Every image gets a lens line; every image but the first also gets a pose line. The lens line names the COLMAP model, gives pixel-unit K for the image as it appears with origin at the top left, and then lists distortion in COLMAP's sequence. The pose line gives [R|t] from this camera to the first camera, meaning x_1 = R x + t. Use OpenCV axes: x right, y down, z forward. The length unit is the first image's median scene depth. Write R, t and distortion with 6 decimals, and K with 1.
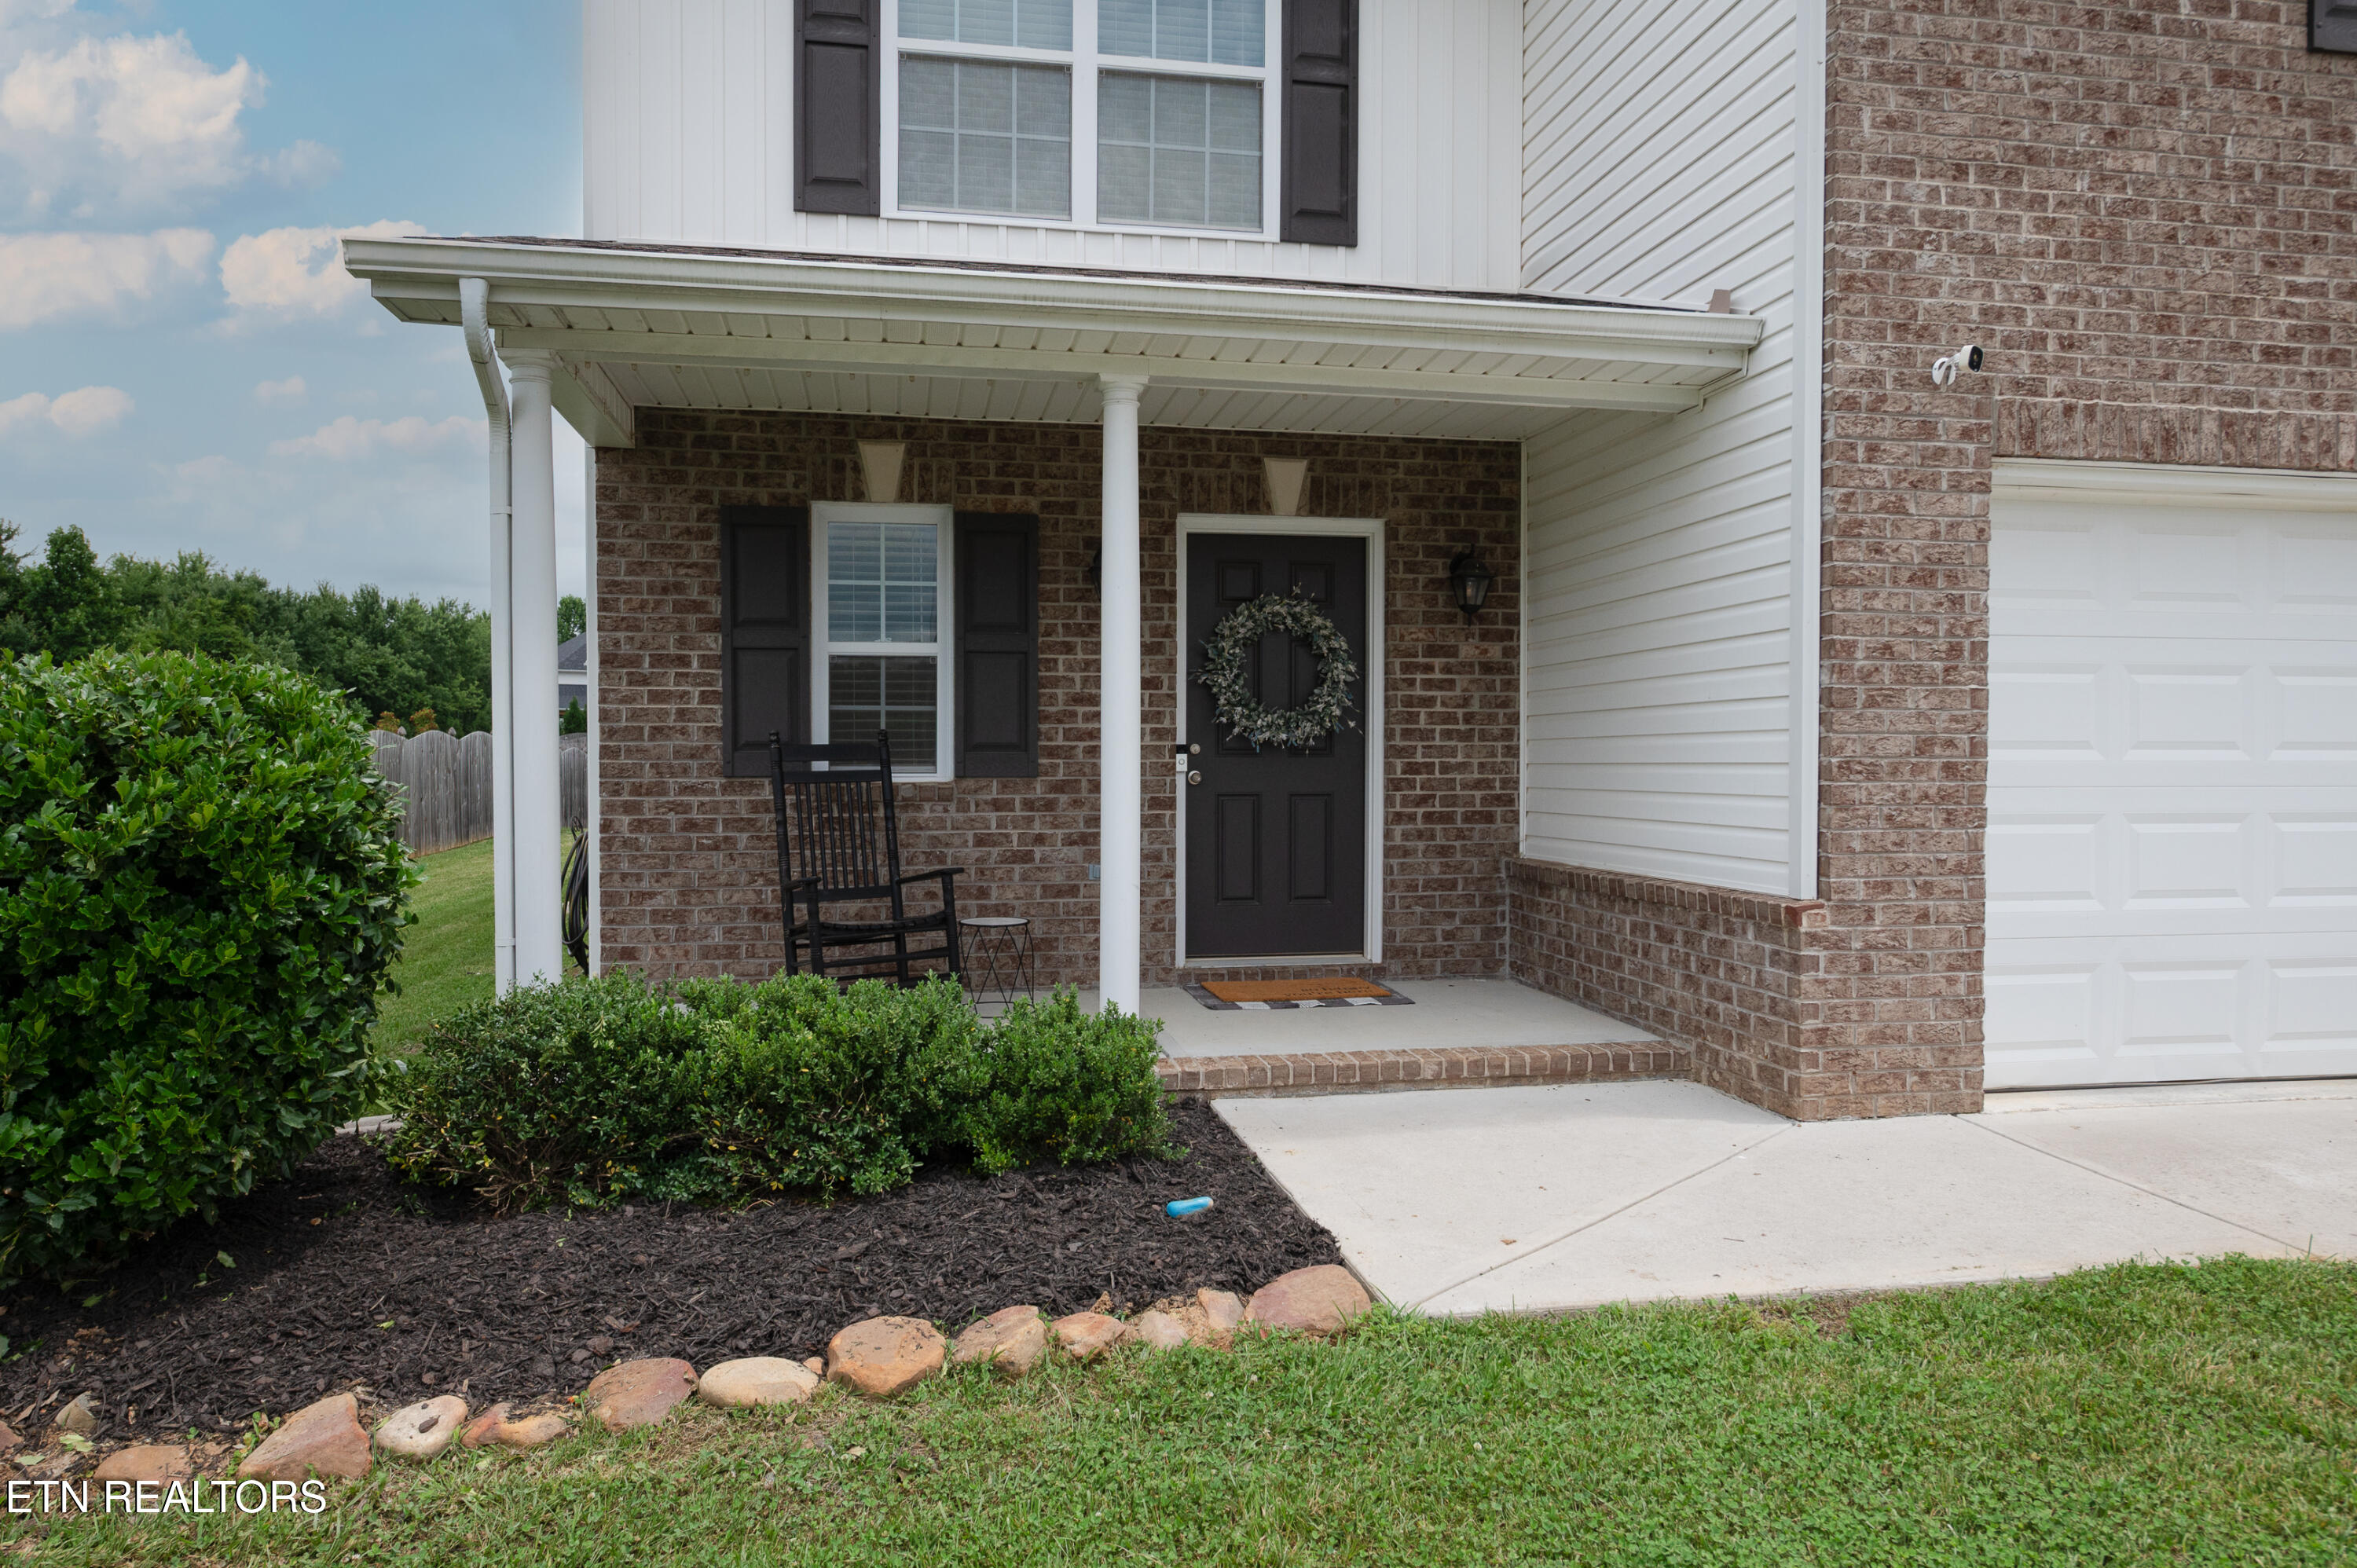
lens RADIAL K [[1561.9, 0, 1169.8], [0, 1561.9, 786.9], [0, 0, 1]] dist [0.005676, 0.000843]
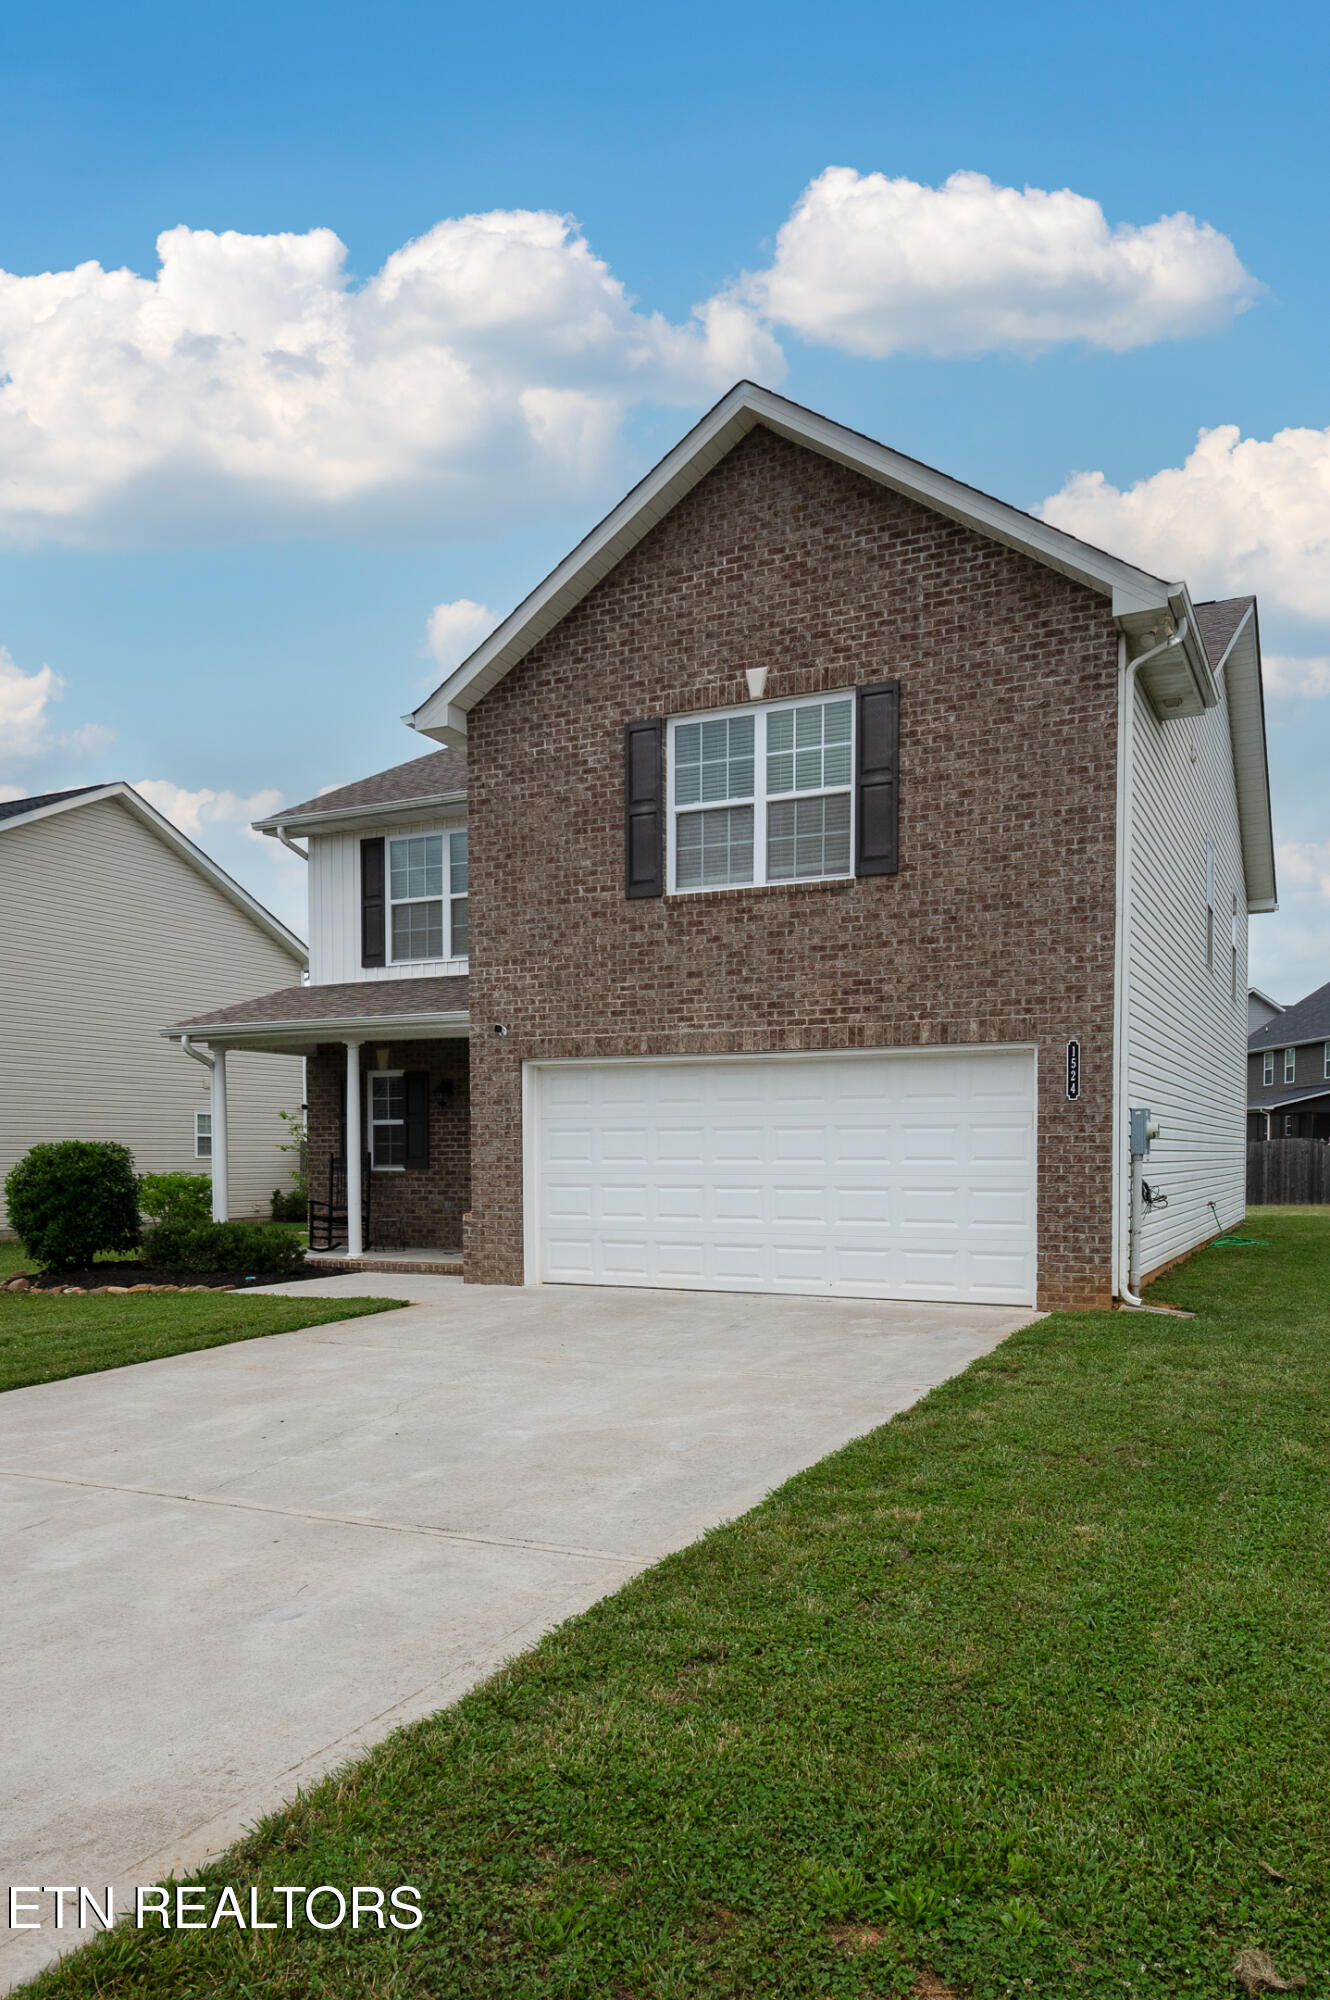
lens RADIAL K [[1353.3, 0, 718.7], [0, 1353.3, 1243.8], [0, 0, 1]] dist [0.005214, -0.003229]
pose [[0.813105, 0.029301, -0.581378, 2.206436], [-0.009569, 0.999270, 0.036979, 0.032904], [0.582038, -0.024504, 0.812792, -0.800286]]
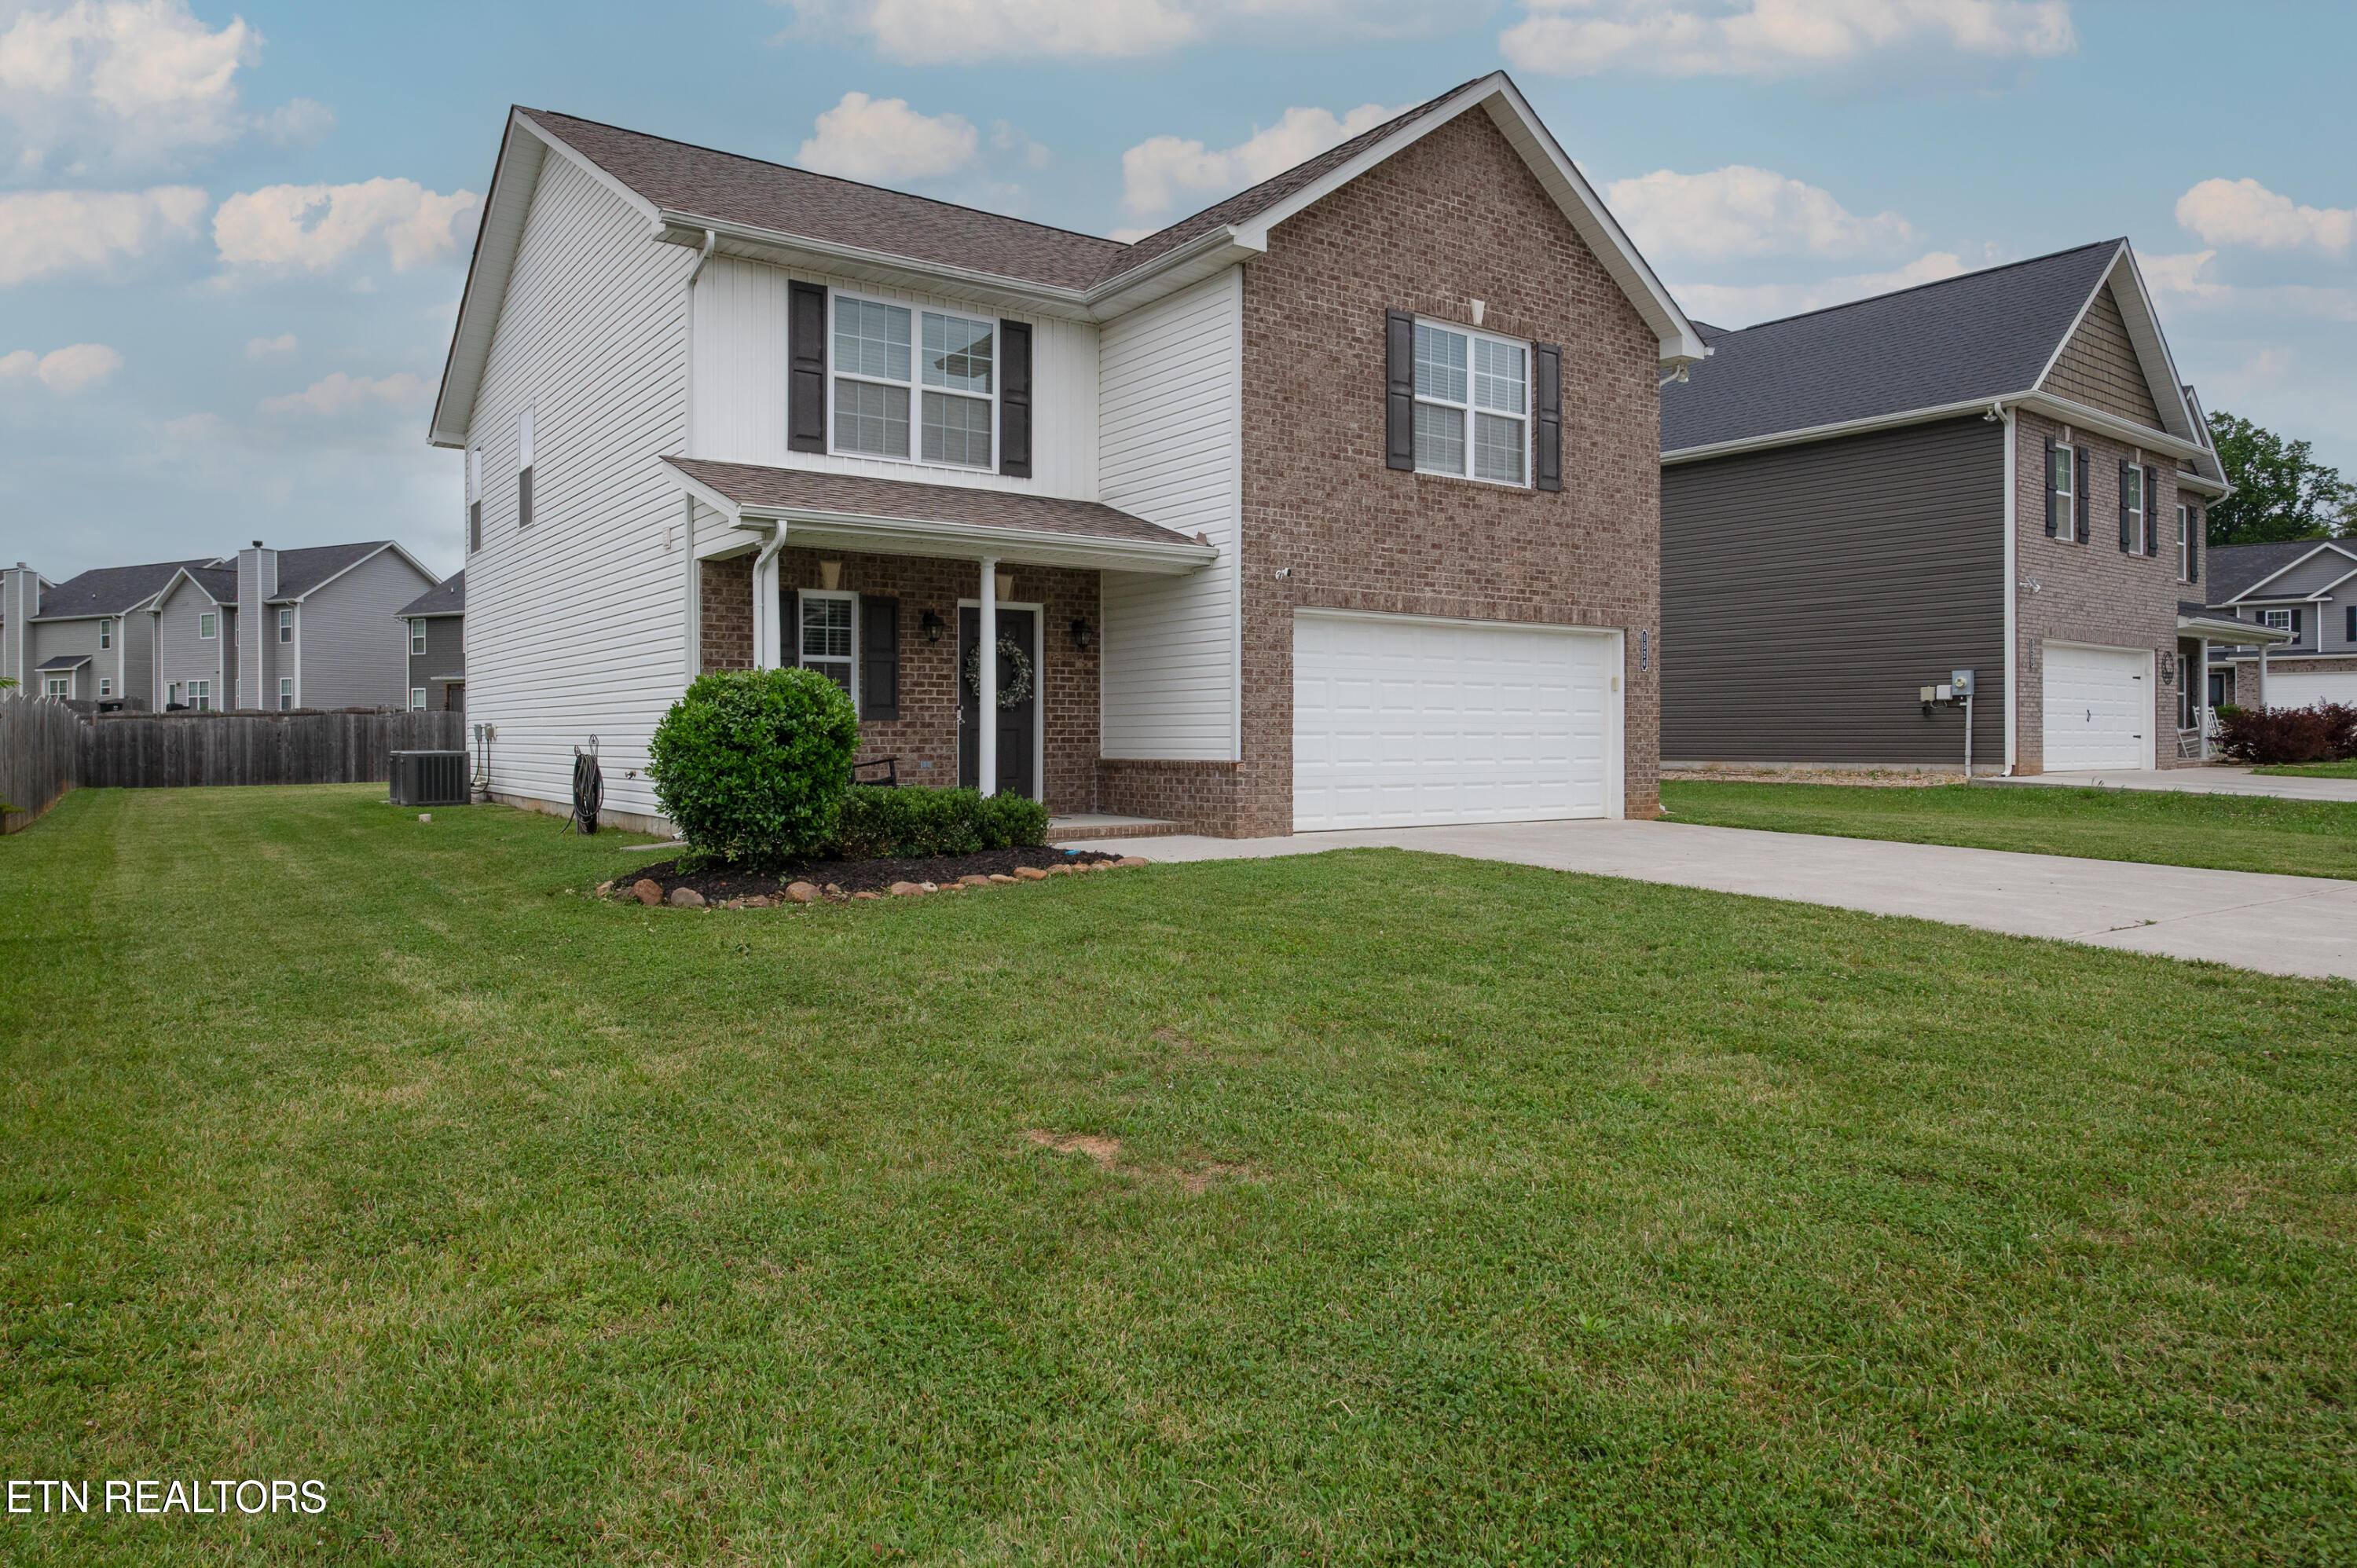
lens RADIAL K [[1487.5, 0, 1182.7], [0, 1487.5, 748.4], [0, 0, 1]] dist [0.003773, 0.001203]
pose [[0.904571, -0.004007, 0.426304, -0.784213], [0.008062, 0.999938, -0.007708, 0.066617], [-0.426247, 0.010409, 0.904547, -1.312626]]
